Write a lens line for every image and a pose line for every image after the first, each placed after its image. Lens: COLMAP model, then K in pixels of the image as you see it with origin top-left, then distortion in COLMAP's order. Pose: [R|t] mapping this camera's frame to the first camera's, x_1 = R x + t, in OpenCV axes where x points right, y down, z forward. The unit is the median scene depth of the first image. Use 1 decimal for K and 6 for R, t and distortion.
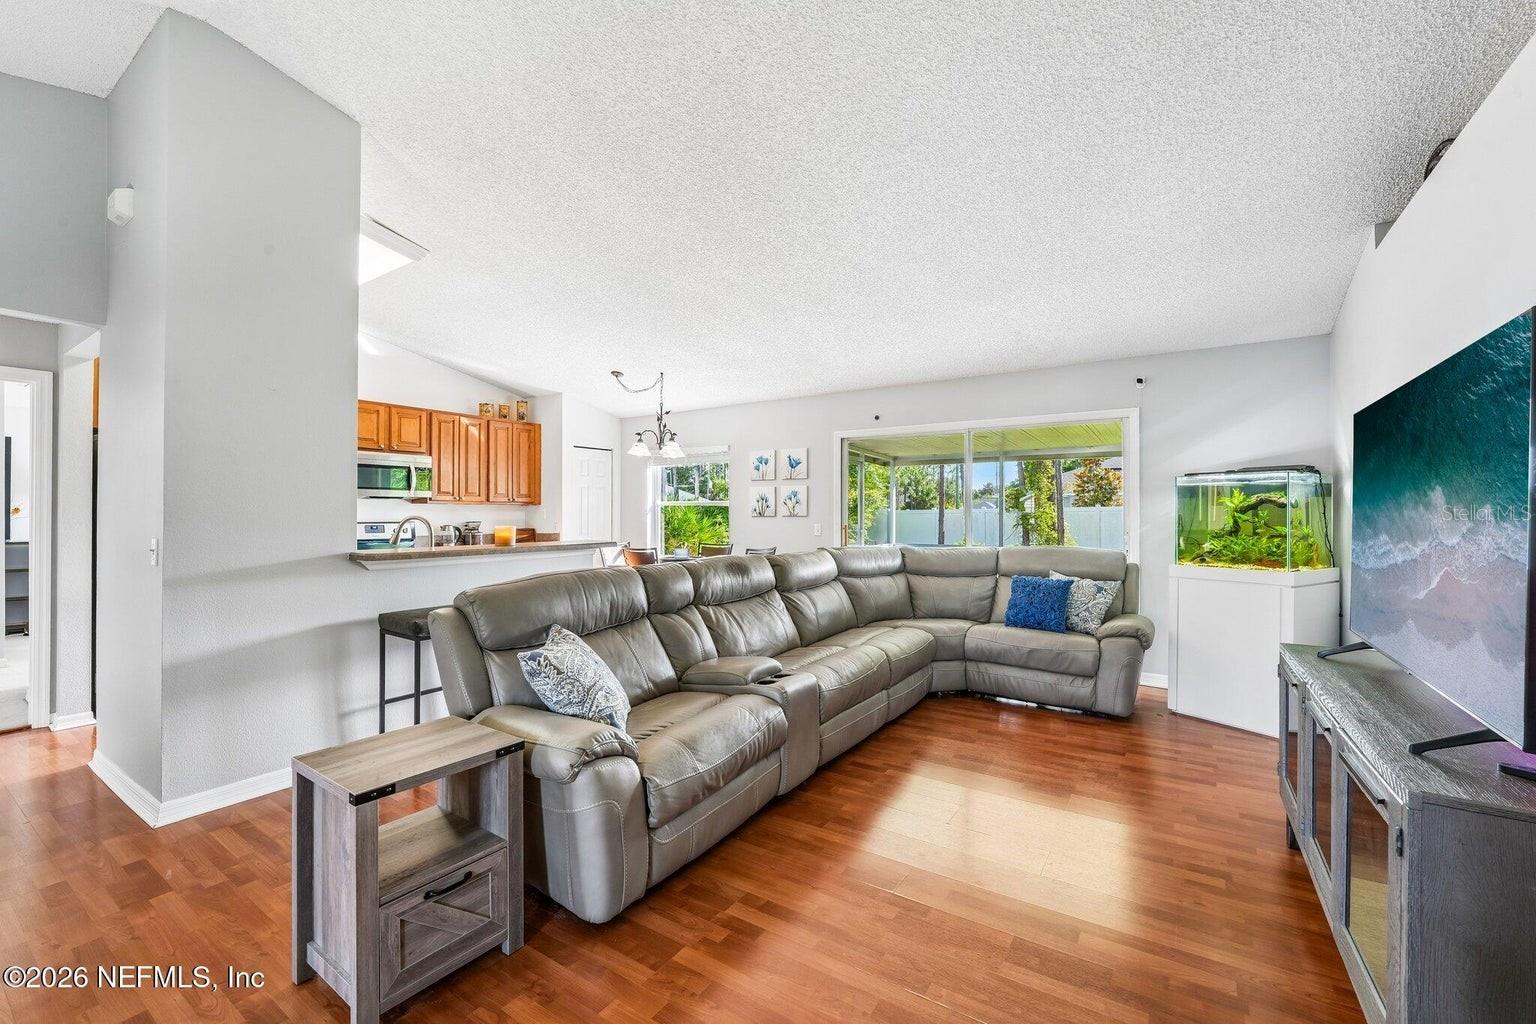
lens RADIAL K [[628.2, 0, 767.0], [0, 628.2, 512.6], [0, 0, 1]] dist [-0.018841, 0.004894]
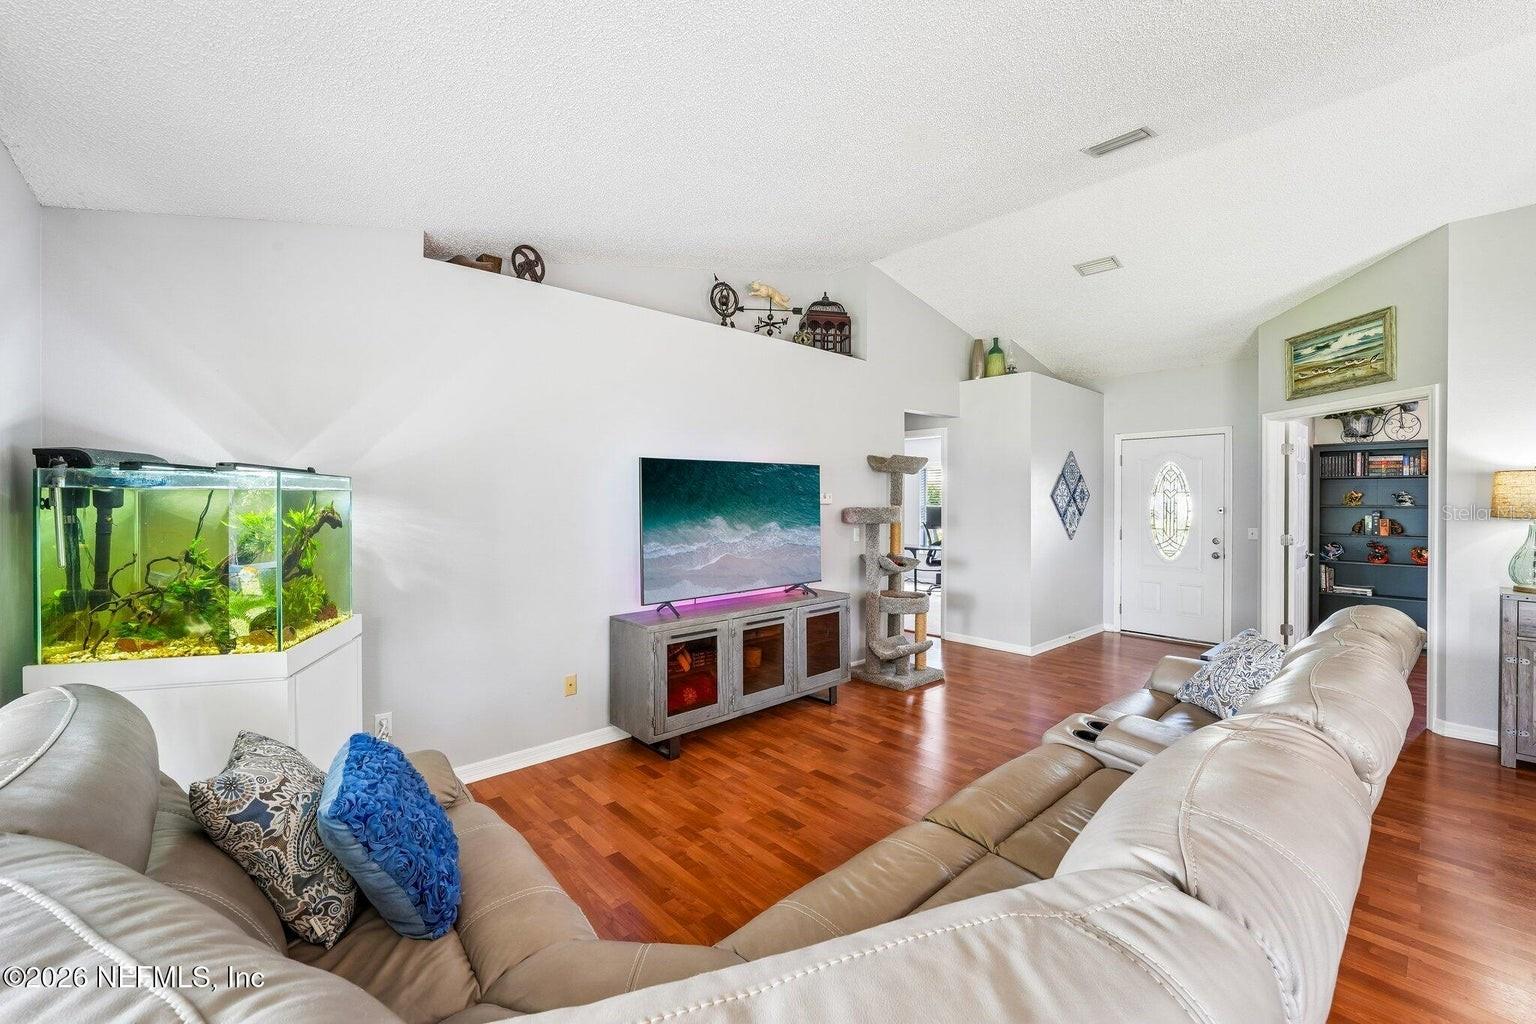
lens RADIAL K [[628.2, 0, 770.0], [0, 628.2, 503.8], [0, 0, 1]] dist [-0.018841, 0.004894]
pose [[-0.970718, -0.001235, 0.240220, 0.109759], [0.001040, 0.999956, 0.009343, -0.022191], [-0.240221, 0.009320, -0.970673, 0.879660]]
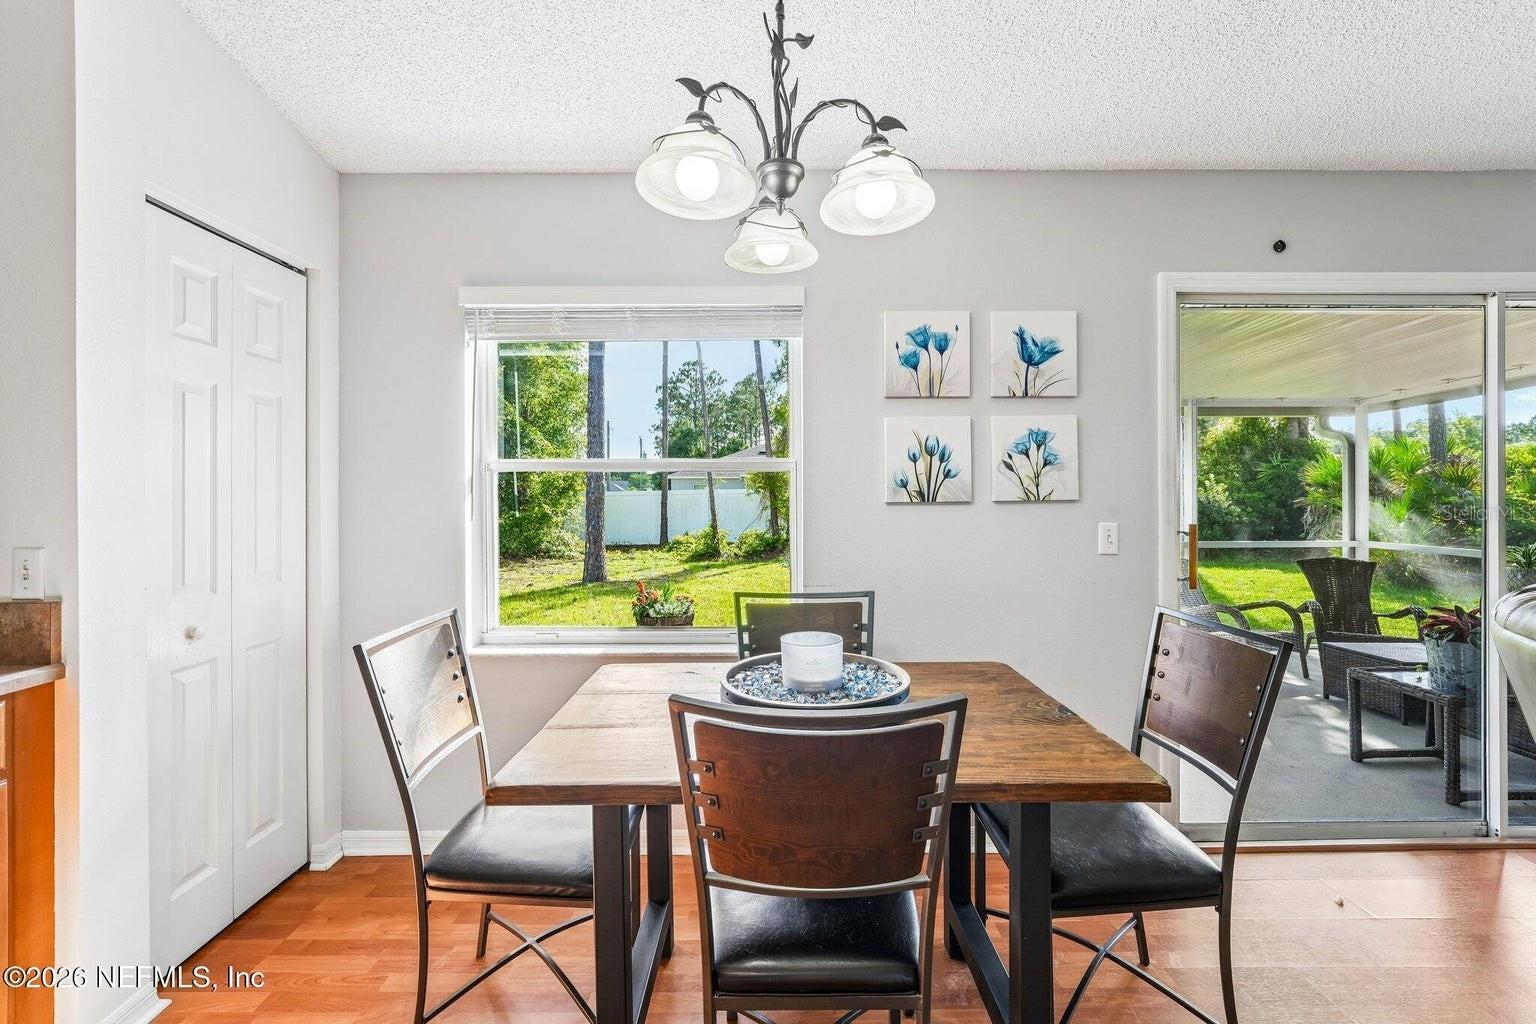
lens RADIAL K [[628.2, 0, 762.7], [0, 628.2, 496.1], [0, 0, 1]] dist [-0.018841, 0.004894]
pose [[0.839432, -0.000881, 0.543463, -0.278206], [-0.000244, 0.999998, 0.001999, 0.001924], [-0.543464, -0.001811, 0.839430, 0.786263]]
